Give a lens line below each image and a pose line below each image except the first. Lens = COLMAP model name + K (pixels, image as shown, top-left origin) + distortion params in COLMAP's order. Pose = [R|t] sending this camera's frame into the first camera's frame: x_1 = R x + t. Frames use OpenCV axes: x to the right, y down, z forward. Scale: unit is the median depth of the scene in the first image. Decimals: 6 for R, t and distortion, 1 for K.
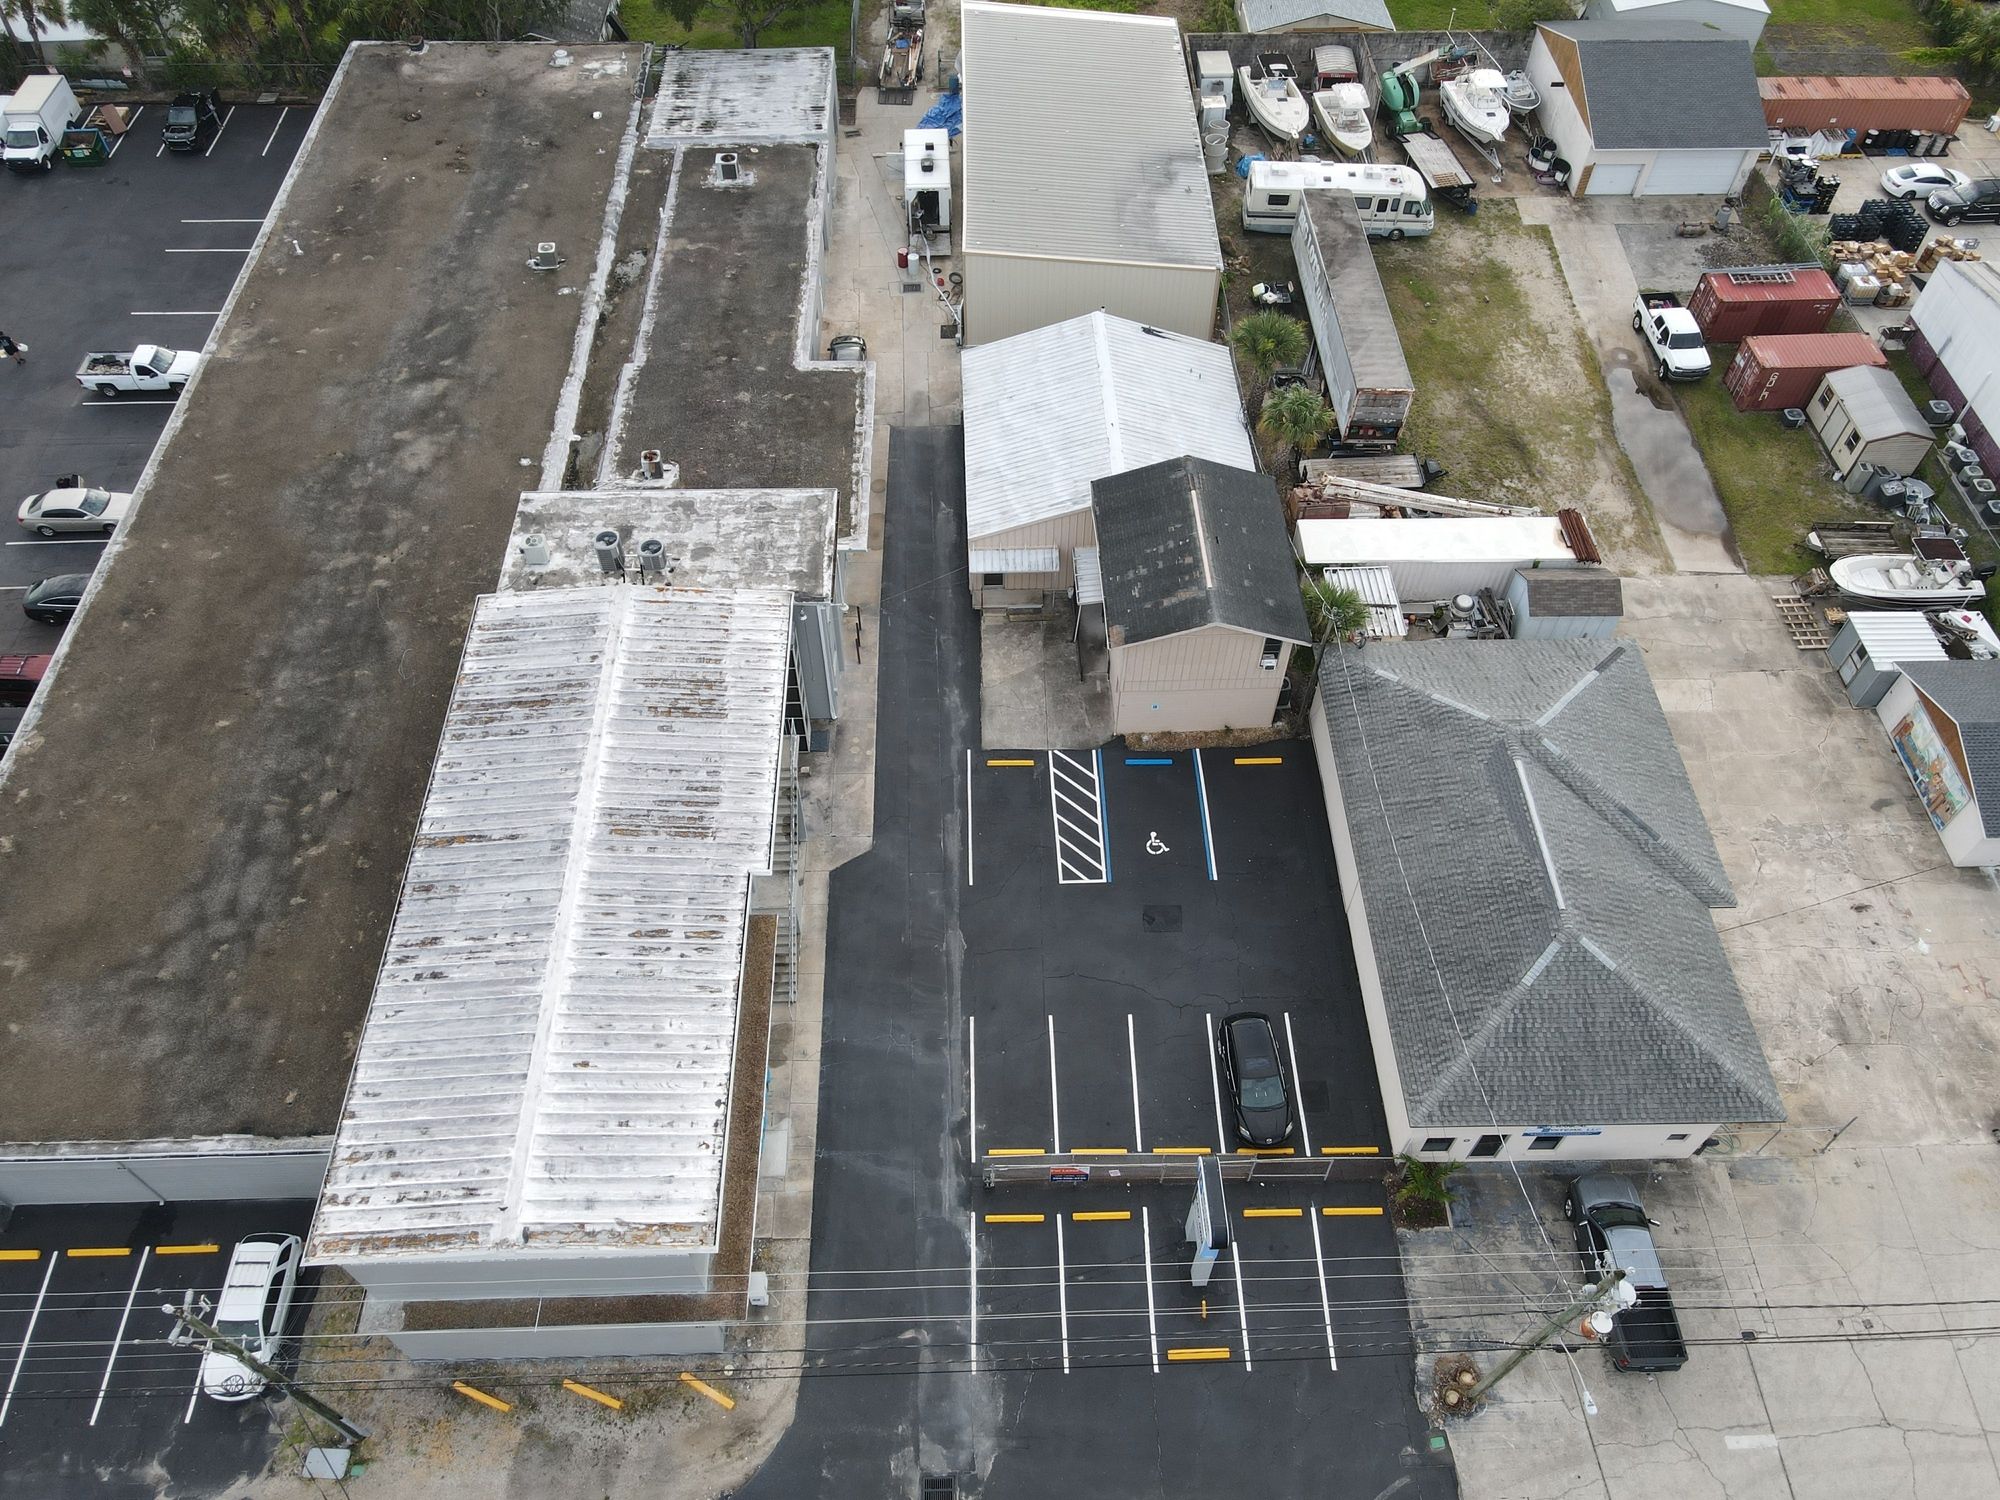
lens RADIAL K [[1445.5, 0, 987.4], [0, 1445.5, 757.0], [0, 0, 1]] dist [0.007639, 0.011920]
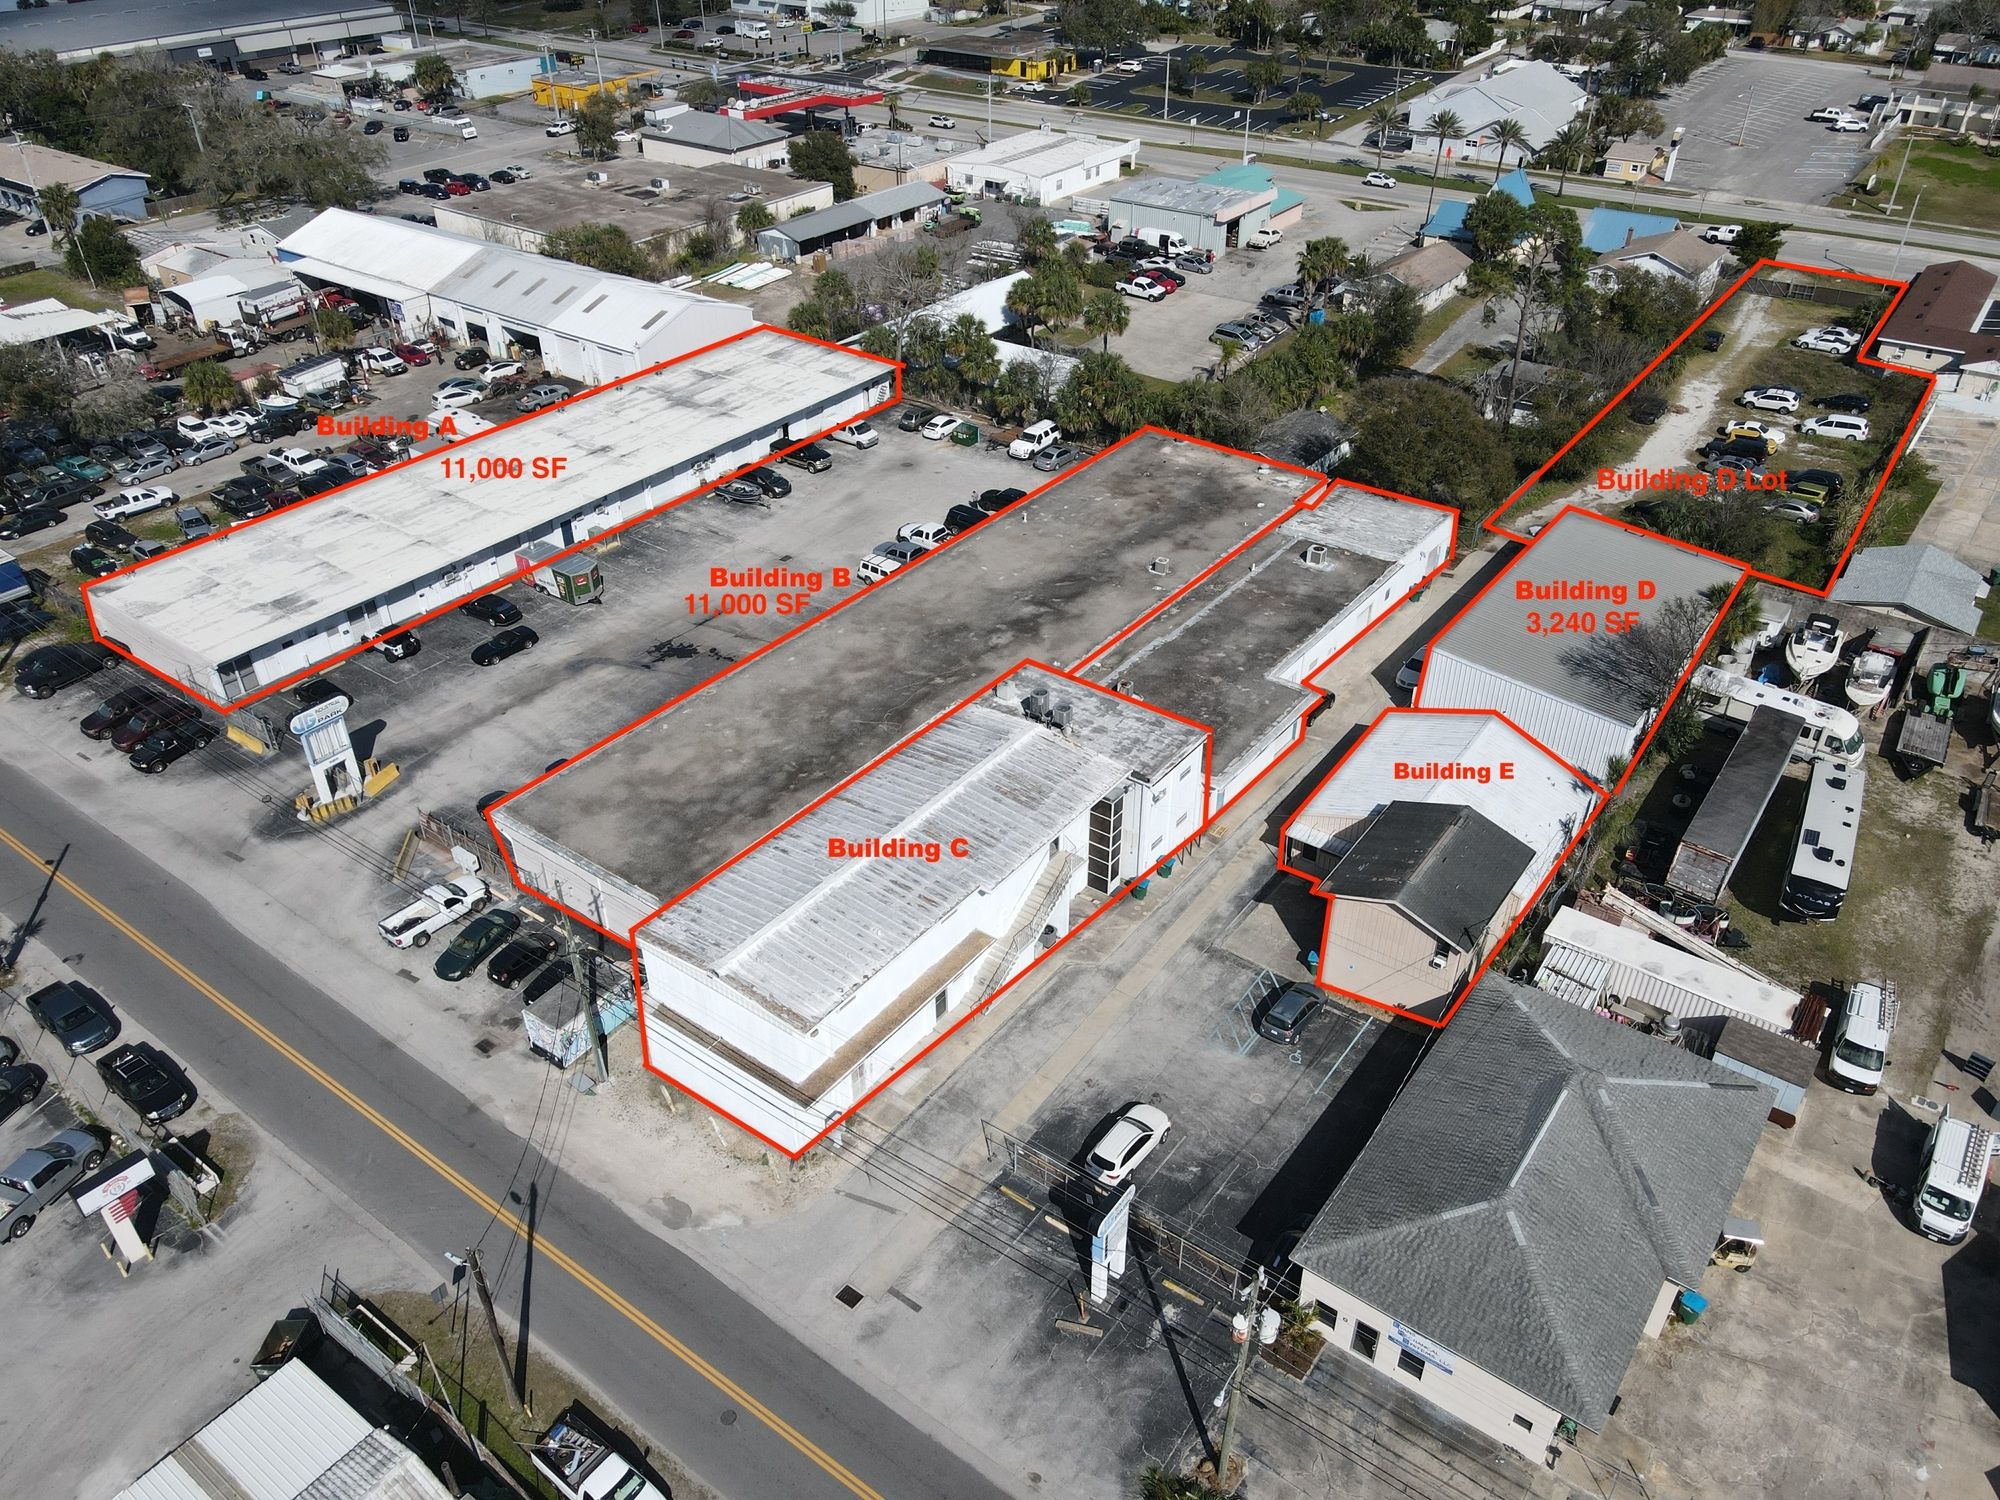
lens RADIAL K [[1445.5, 0, 995.4], [0, 1445.5, 753.1], [0, 0, 1]] dist [0.007639, 0.011920]
pose [[0.788529, 0.340422, -0.512187, 0.422295], [-0.483457, 0.857877, -0.174116, 0.161361], [0.380120, 0.384916, 0.841040, -0.218941]]
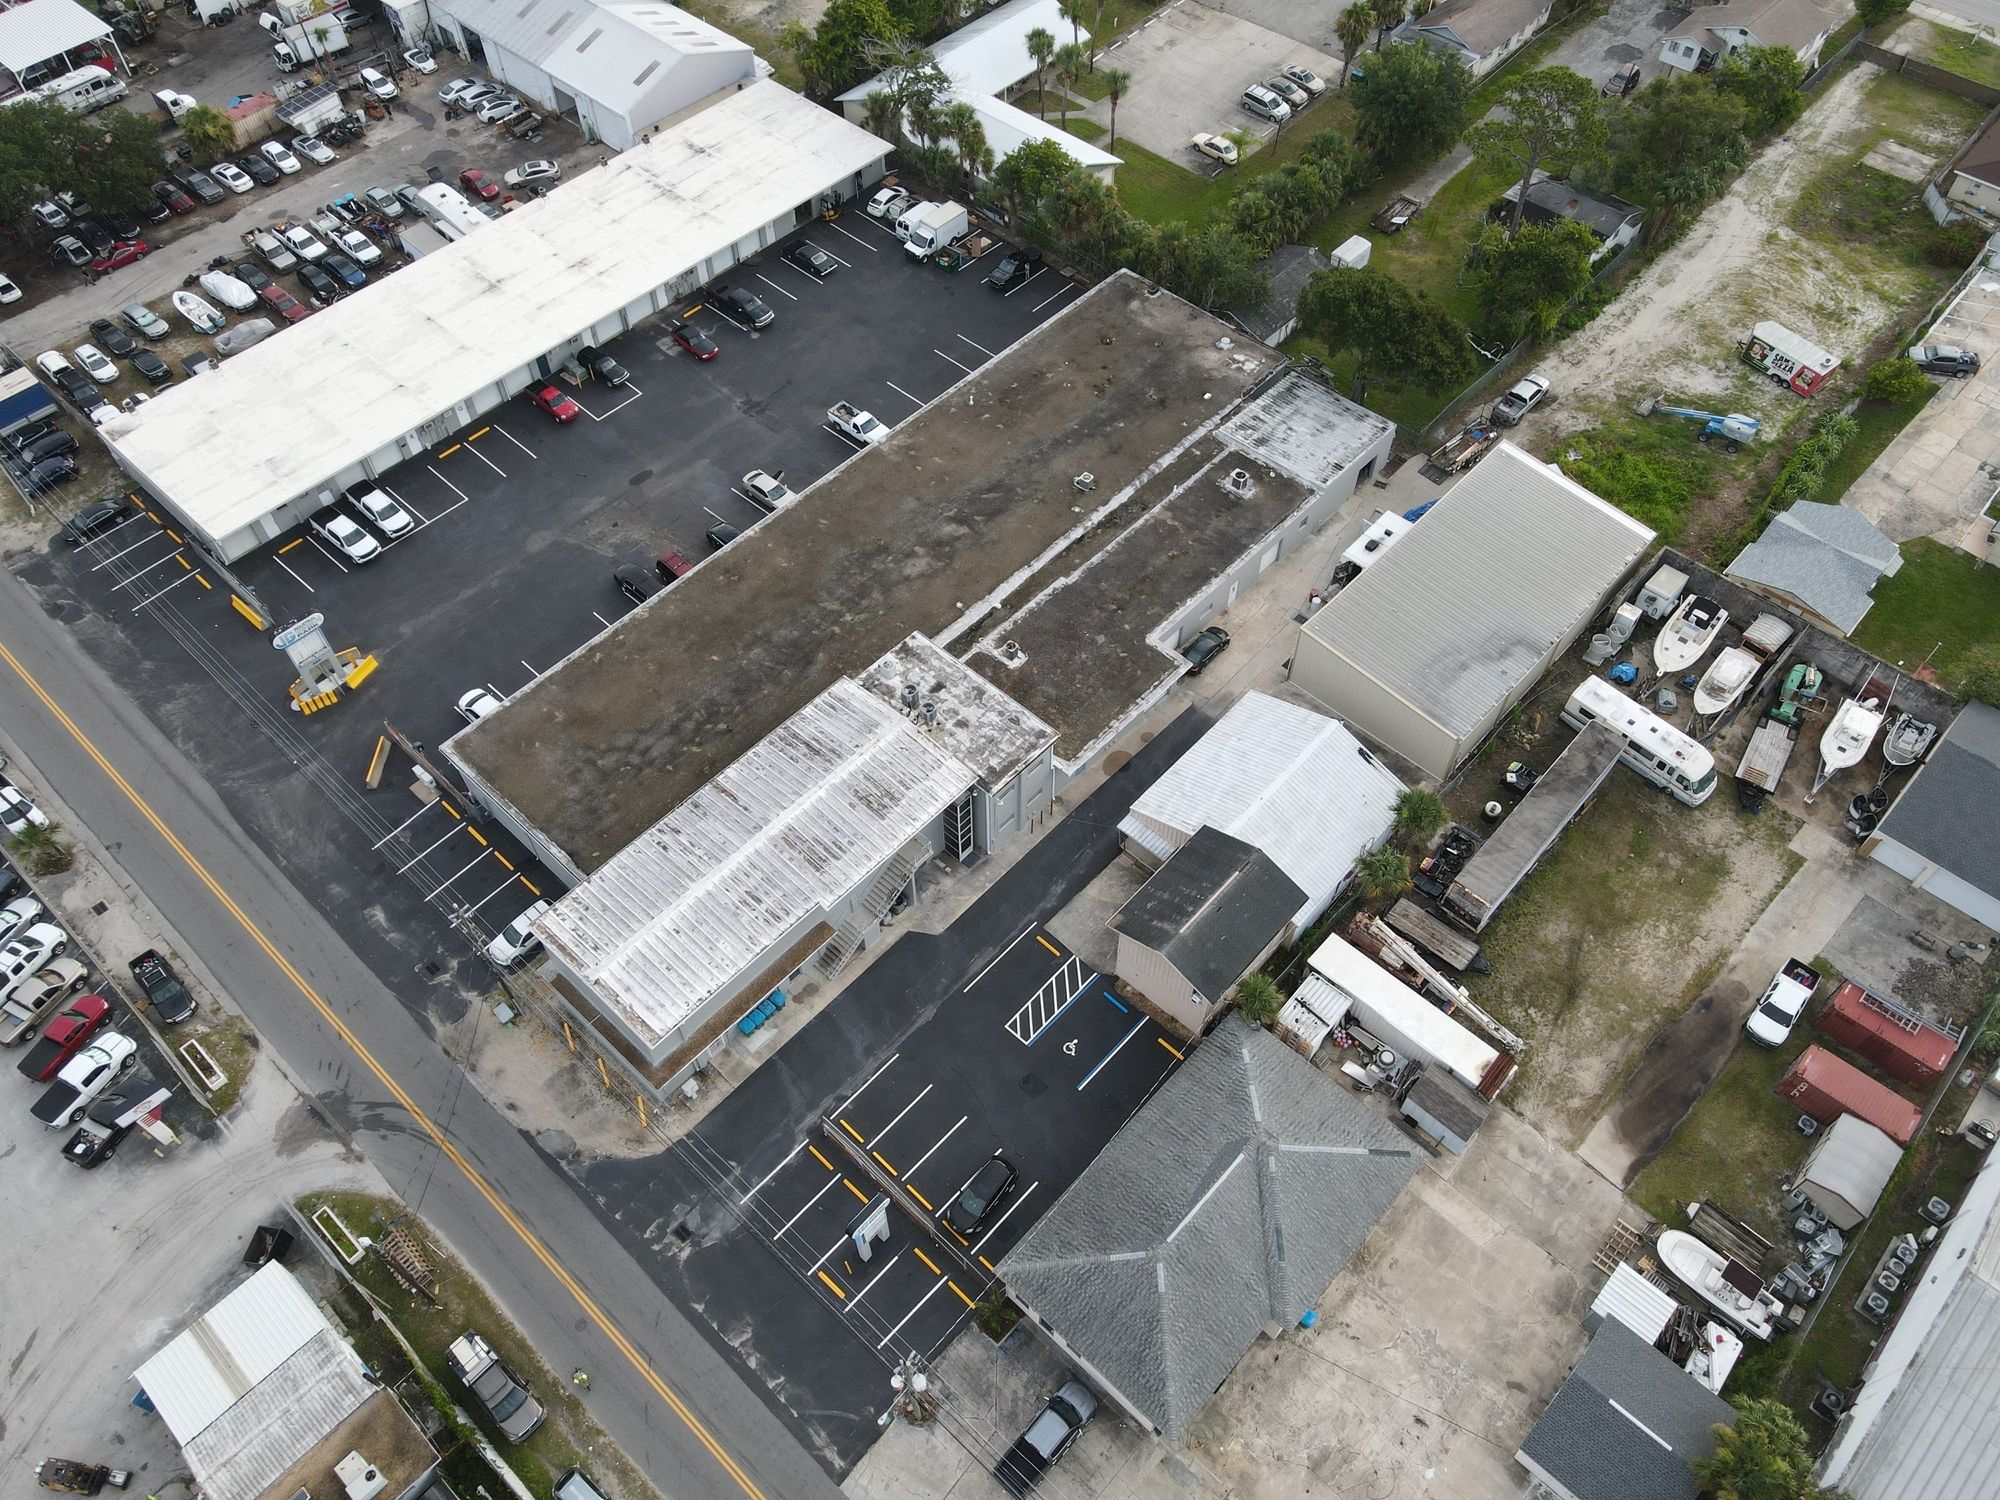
lens RADIAL K [[1445.5, 0, 1002.1], [0, 1445.5, 747.8], [0, 0, 1]] dist [0.007639, 0.011920]
pose [[0.718761, 0.555131, -0.418583, 0.477042], [-0.548266, 0.822787, 0.149750, -0.349750], [0.427536, 0.121861, 0.895747, -0.386137]]
